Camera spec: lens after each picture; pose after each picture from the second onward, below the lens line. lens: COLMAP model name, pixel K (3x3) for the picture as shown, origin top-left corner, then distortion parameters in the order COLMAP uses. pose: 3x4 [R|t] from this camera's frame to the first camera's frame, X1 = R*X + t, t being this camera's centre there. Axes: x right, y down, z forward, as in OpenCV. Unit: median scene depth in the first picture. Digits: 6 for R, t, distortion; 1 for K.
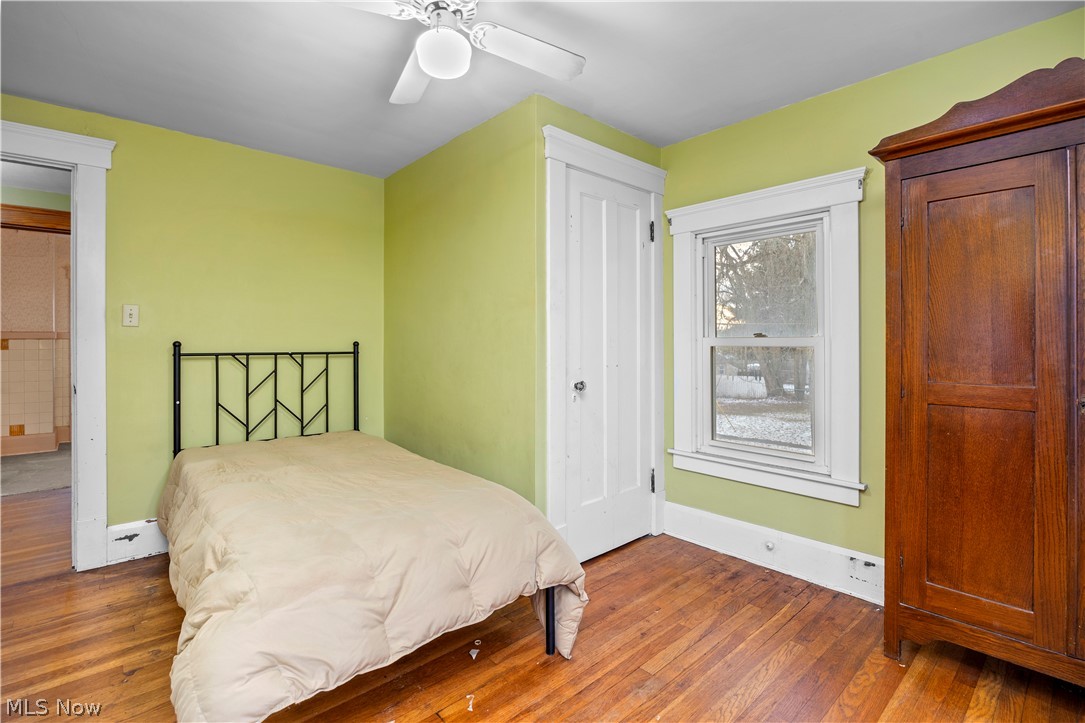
lens RADIAL K [[503.5, 0, 539.1], [0, 503.5, 345.8], [0, 0, 1]] dist [-0.019409, -0.000379]
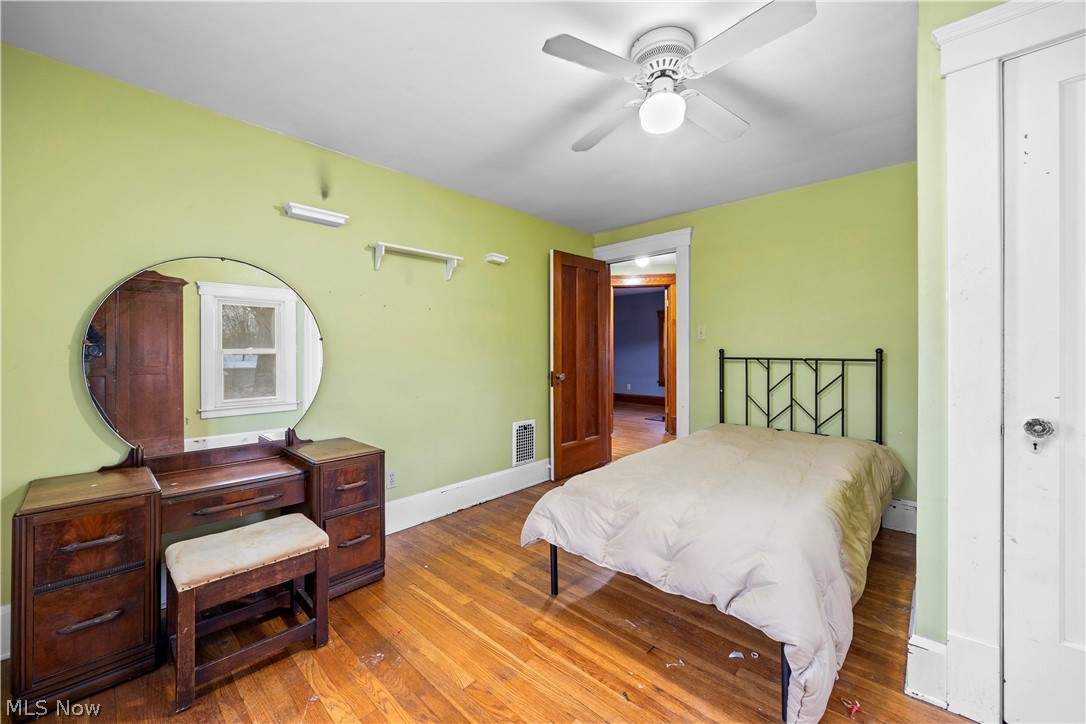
lens RADIAL K [[433.7, 0, 543.4], [0, 433.7, 354.8], [0, 0, 1]] dist [0.001195, -0.000195]
pose [[0.065661, 0.010353, -0.997788, 0.460367], [-0.004839, 0.999938, 0.010057, -0.001877], [0.997830, 0.004167, 0.065707, 0.348993]]
